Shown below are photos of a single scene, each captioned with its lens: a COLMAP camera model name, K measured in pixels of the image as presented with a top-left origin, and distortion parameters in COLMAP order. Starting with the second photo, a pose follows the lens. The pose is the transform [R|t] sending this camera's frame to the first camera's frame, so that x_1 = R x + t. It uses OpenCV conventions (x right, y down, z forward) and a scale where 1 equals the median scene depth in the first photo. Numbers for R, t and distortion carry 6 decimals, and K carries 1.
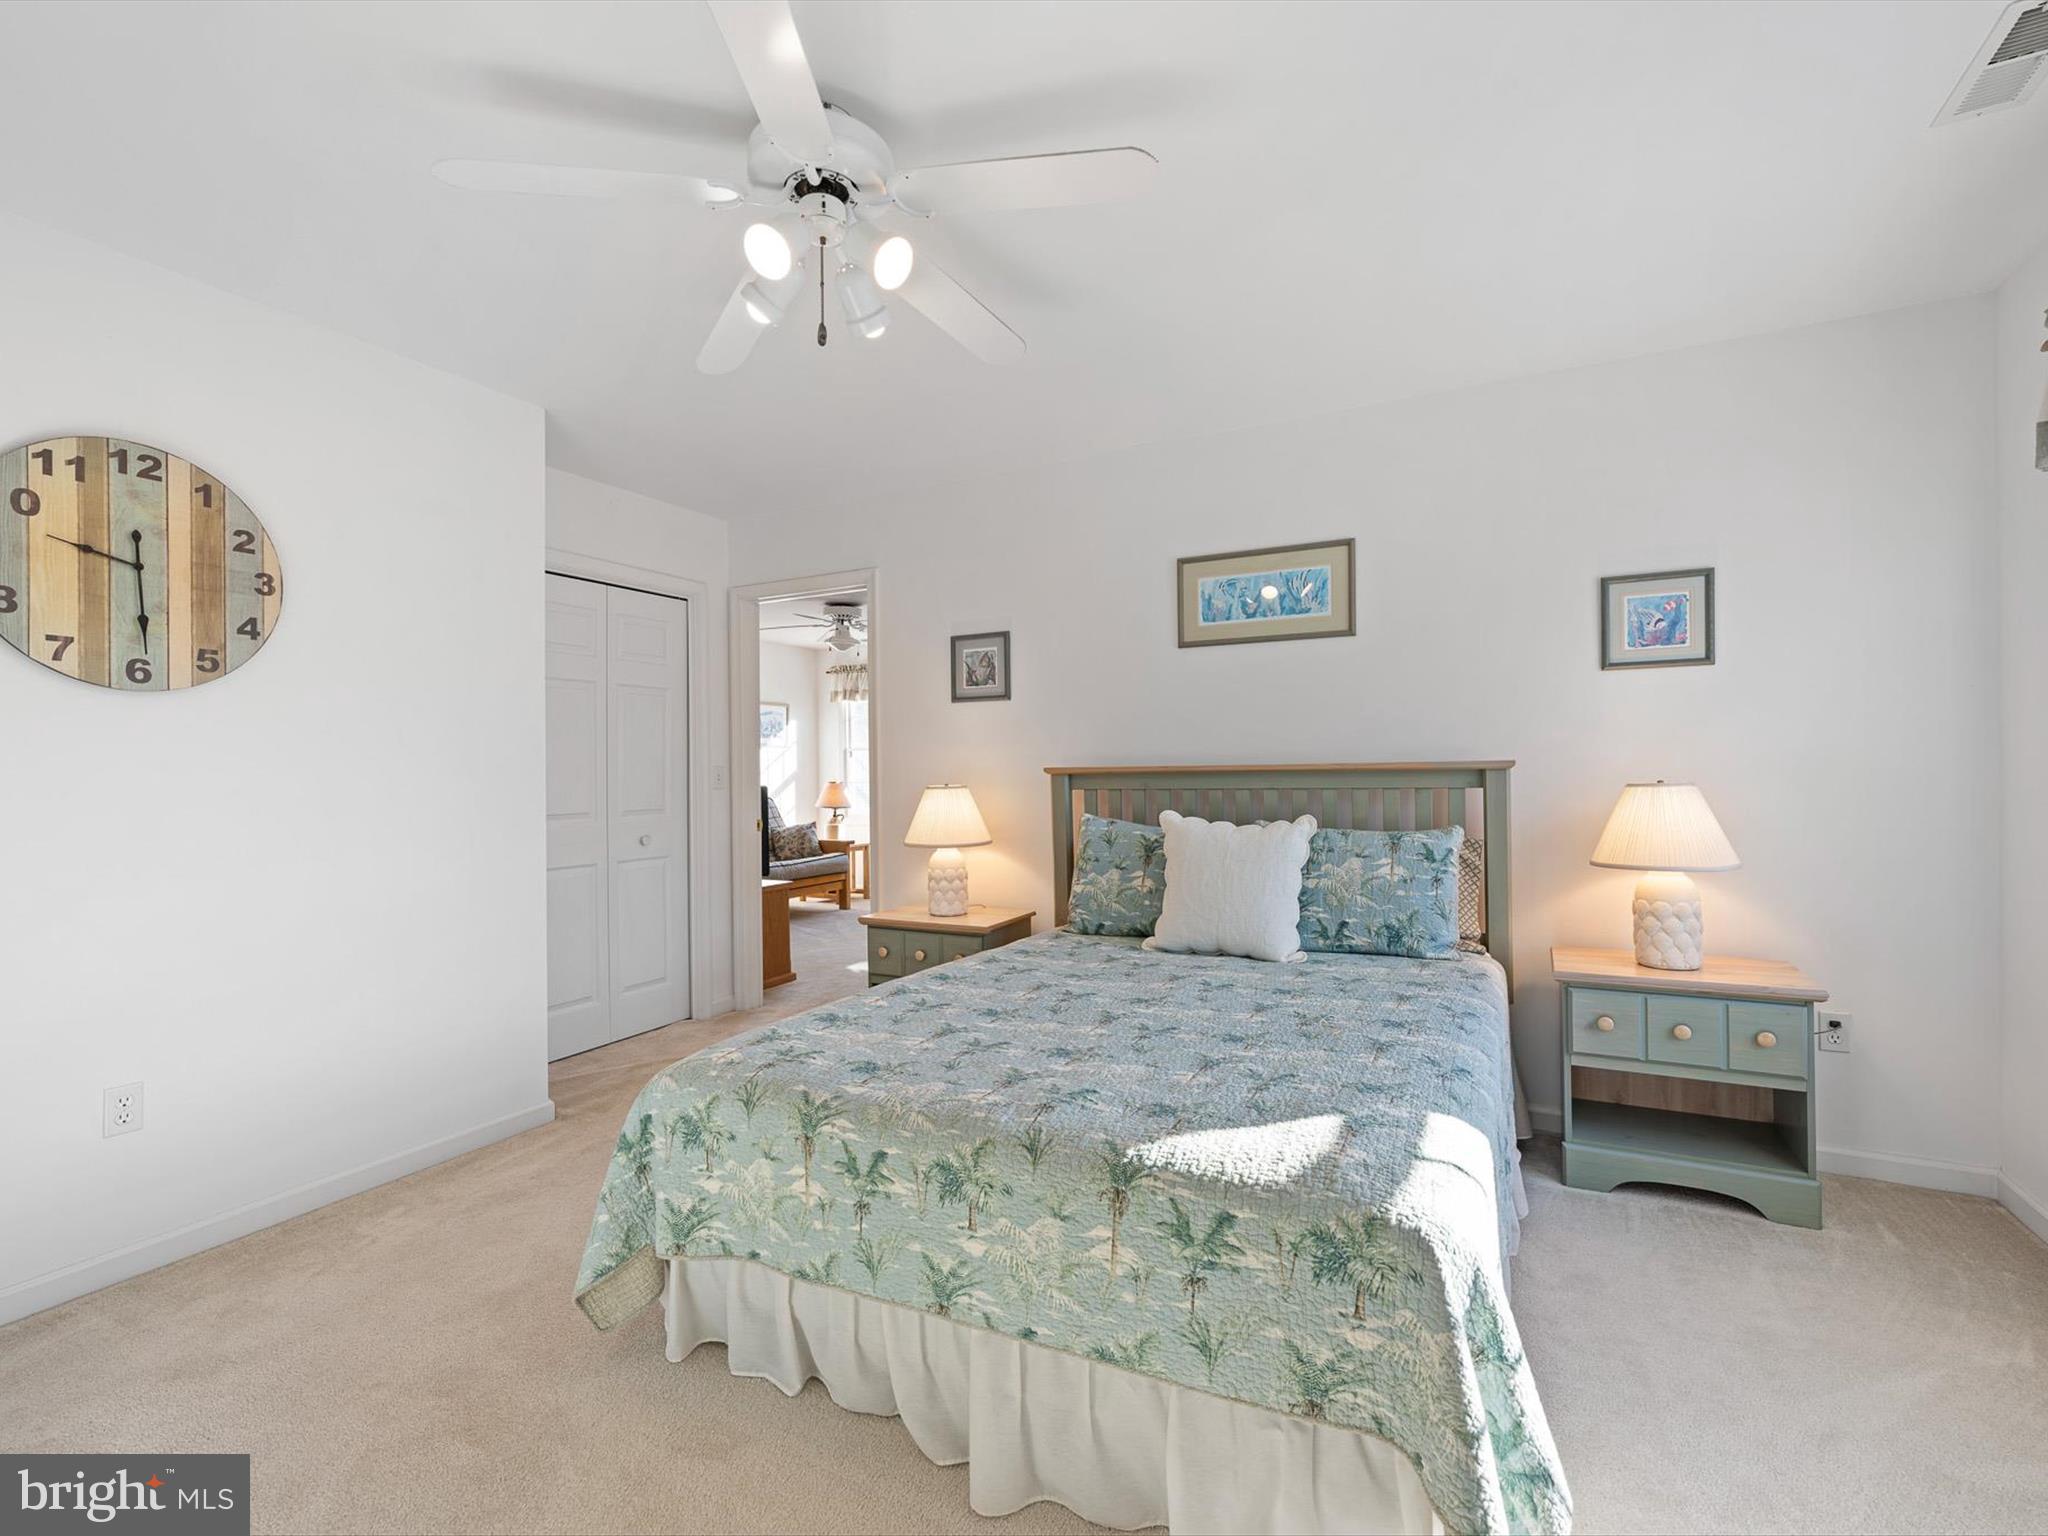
lens RADIAL K [[925.4, 0, 1028.7], [0, 925.4, 776.3], [0, 0, 1]] dist [-0.002527, 0.000671]
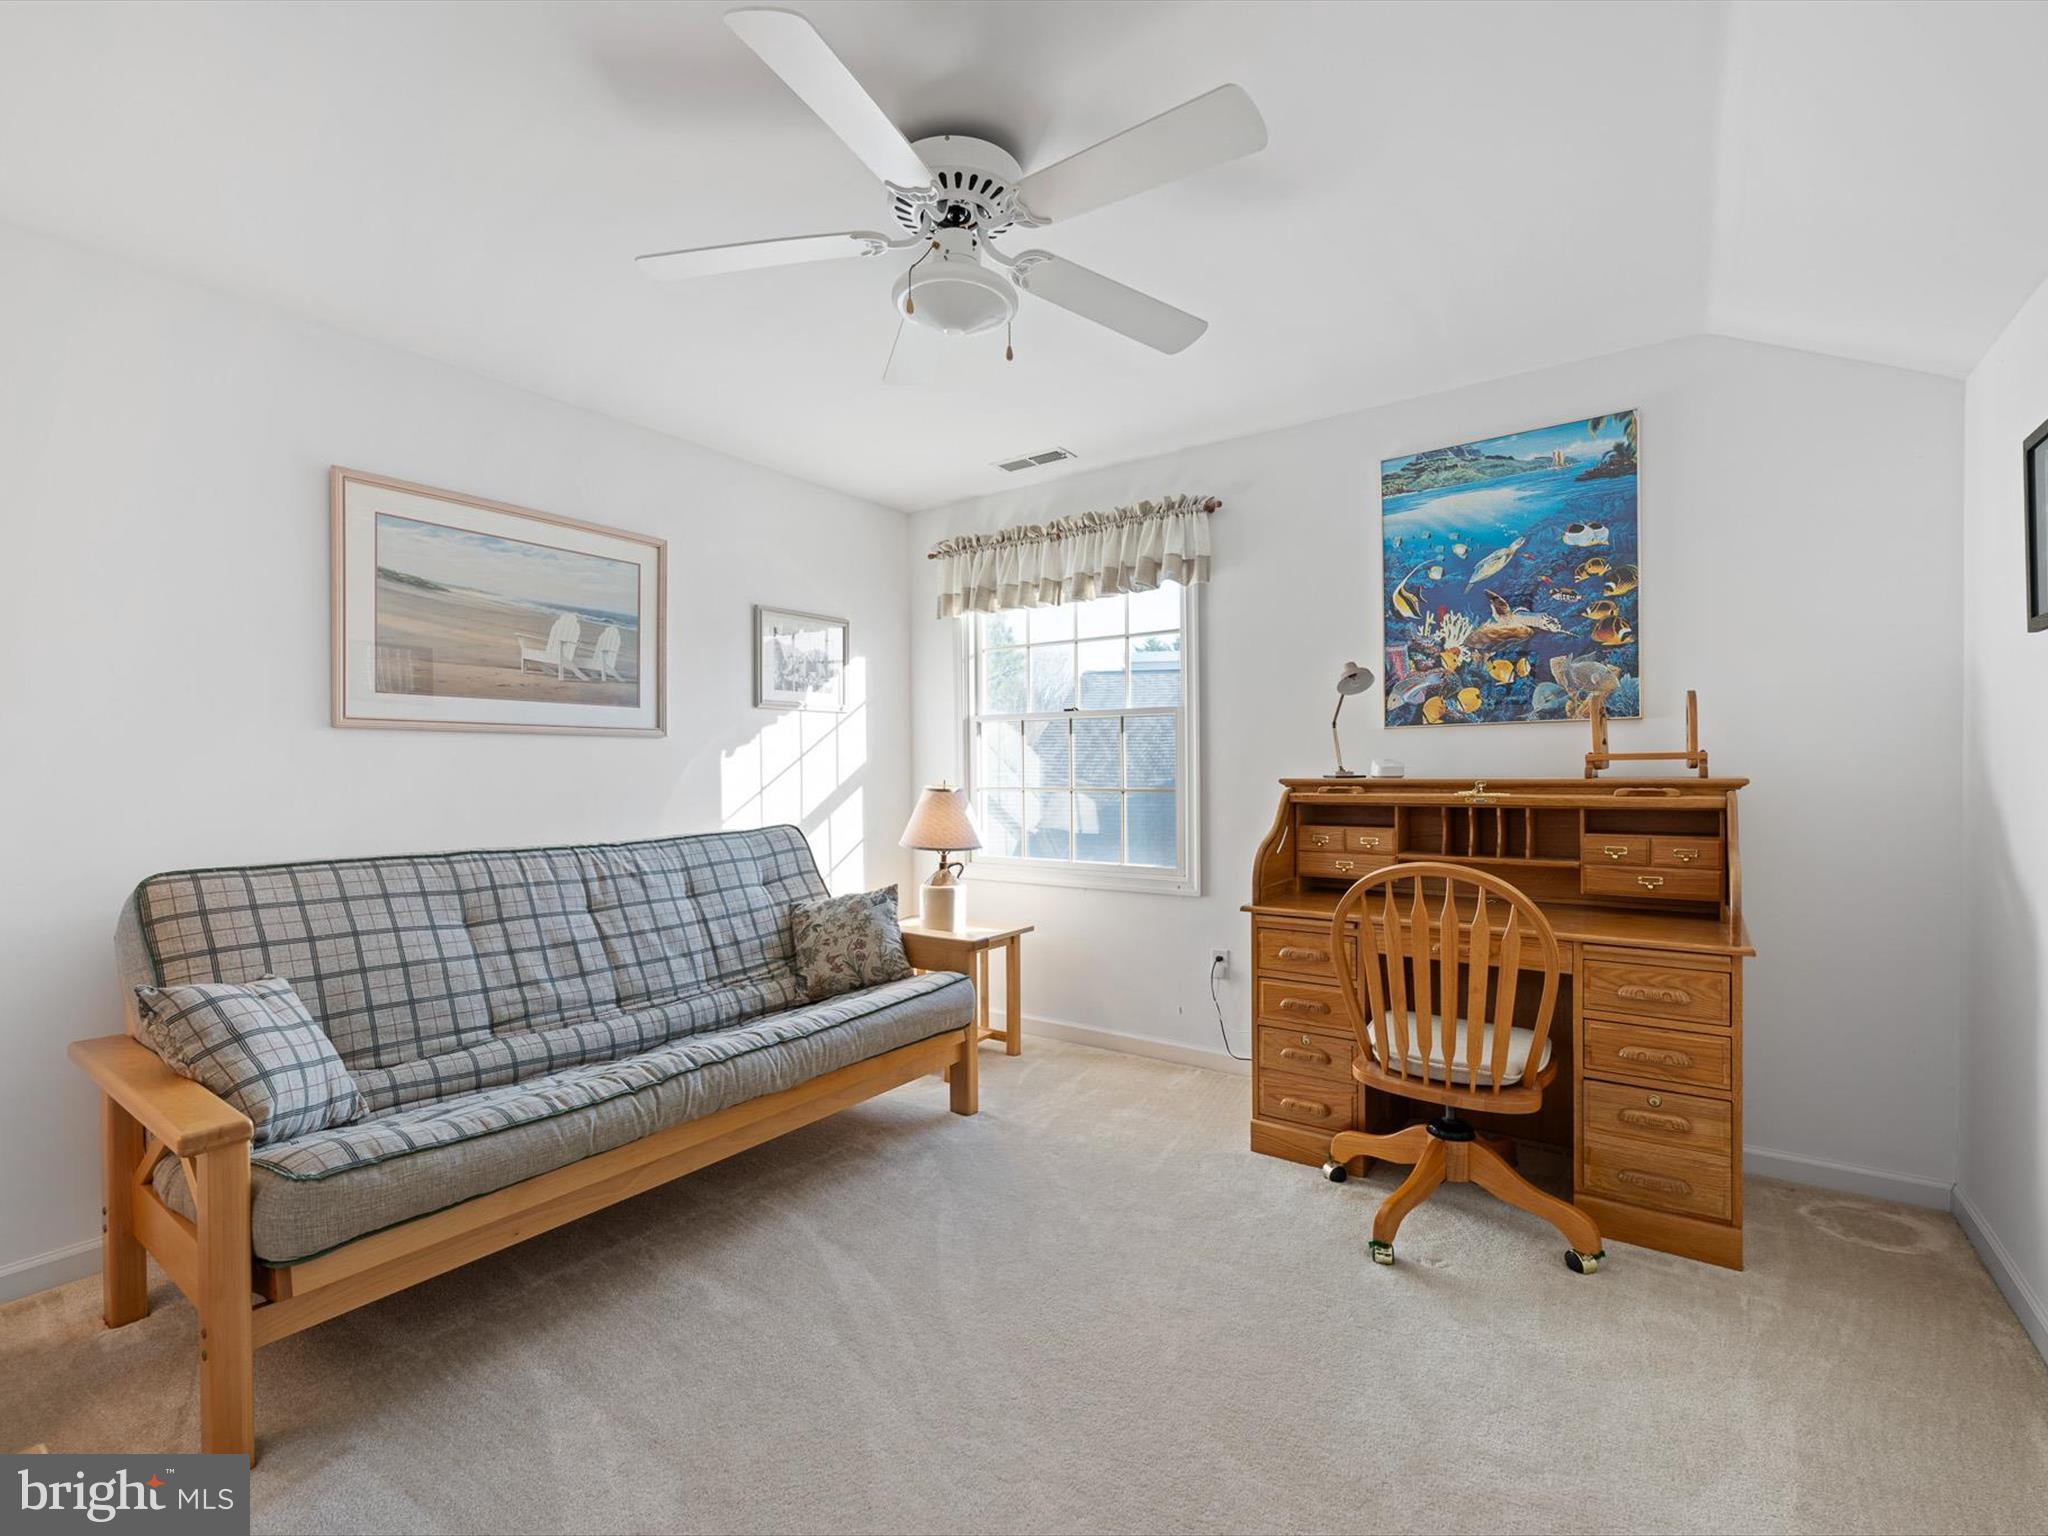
lens RADIAL K [[925.4, 0, 1019.0], [0, 925.4, 779.5], [0, 0, 1]] dist [-0.002527, 0.000671]
pose [[0.991016, 0.005373, -0.133636, -0.297721], [-0.005141, 0.999985, 0.002077, 0.001084], [0.133645, -0.001371, 0.991028, 1.467321]]
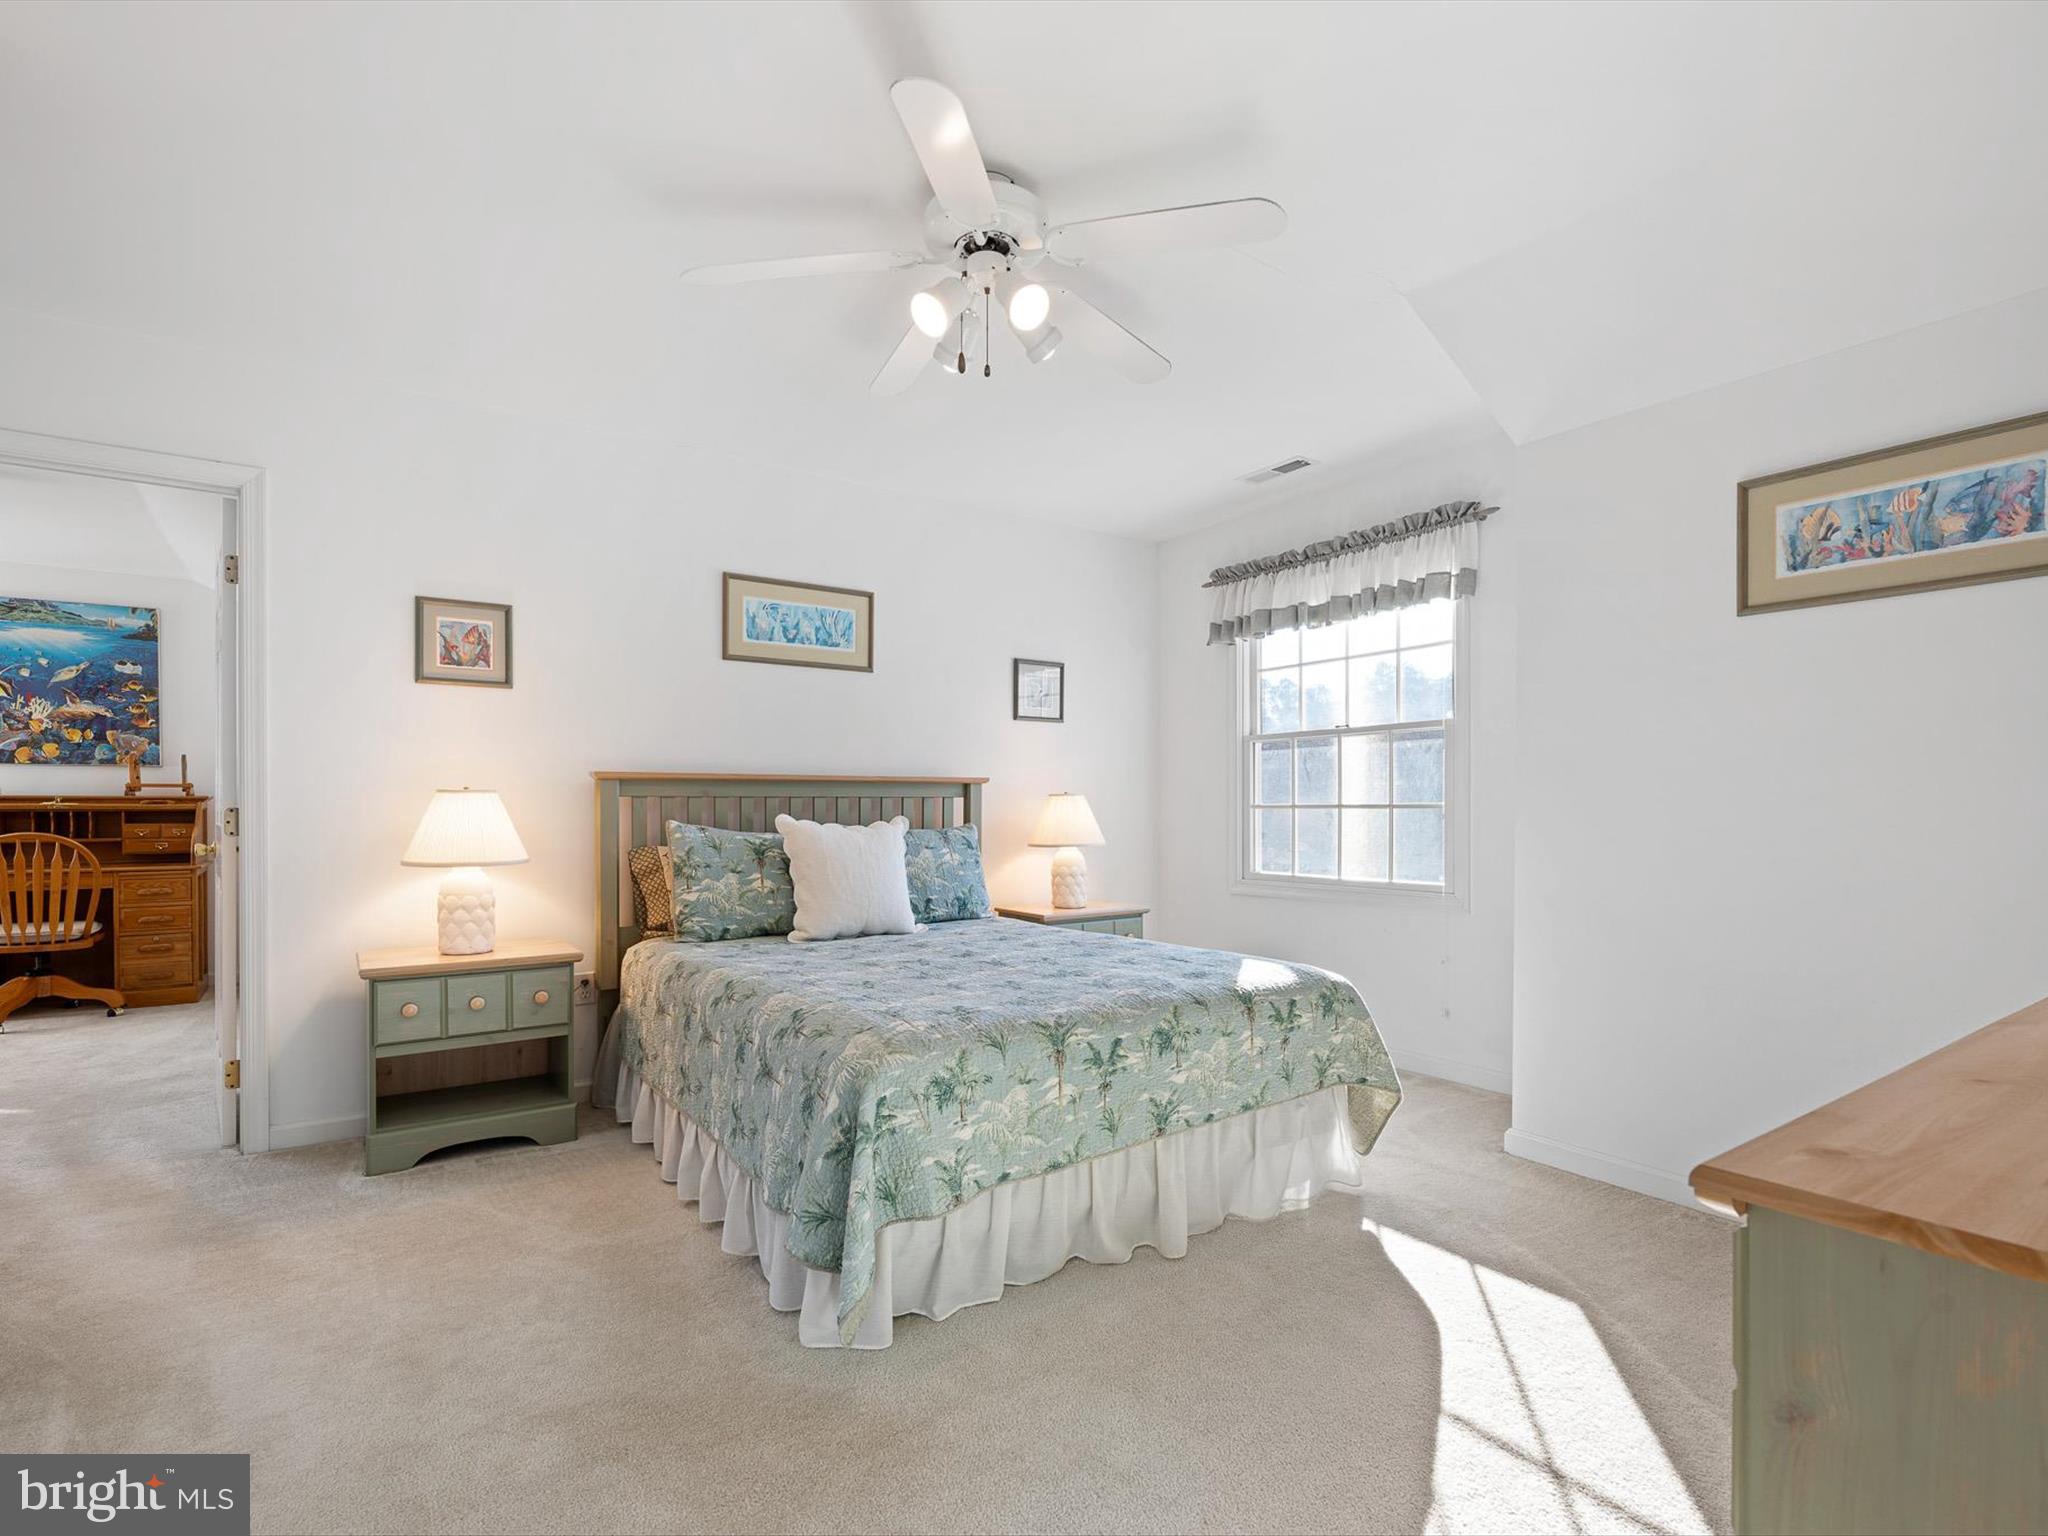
lens RADIAL K [[988.8, 0, 1031.7], [0, 988.8, 815.7], [0, 0, 1]] dist [0.002088, -0.001215]
pose [[0.458757, 0.002814, 0.888557, -0.698060], [0.001632, 0.999991, -0.004009, 0.041459], [-0.888560, 0.003289, 0.458748, 0.212640]]
